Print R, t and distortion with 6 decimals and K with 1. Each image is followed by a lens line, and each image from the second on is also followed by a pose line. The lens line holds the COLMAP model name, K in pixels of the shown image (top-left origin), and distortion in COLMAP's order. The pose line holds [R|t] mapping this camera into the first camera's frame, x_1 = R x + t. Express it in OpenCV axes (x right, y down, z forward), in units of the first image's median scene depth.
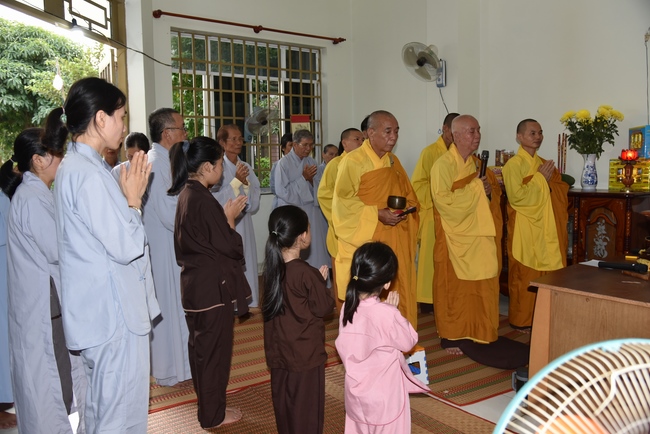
lens RADIAL K [[537.1, 0, 328.6], [0, 537.1, 217.8], [0, 0, 1]] dist [-0.082601, 0.027291]
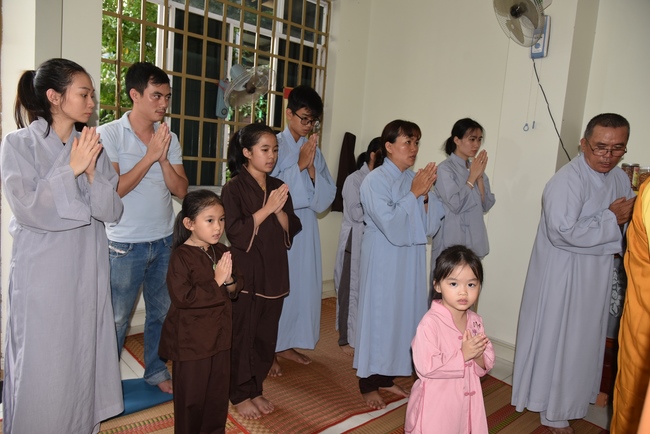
lens RADIAL K [[441.8, 0, 320.4], [0, 441.8, 221.3], [0, 0, 1]] dist [-0.050071, 0.015403]
pose [[0.991374, 0.076106, 0.106706, -0.075688], [-0.079414, 0.996473, 0.027099, -0.036153], [-0.104267, -0.035339, 0.993921, 0.429984]]
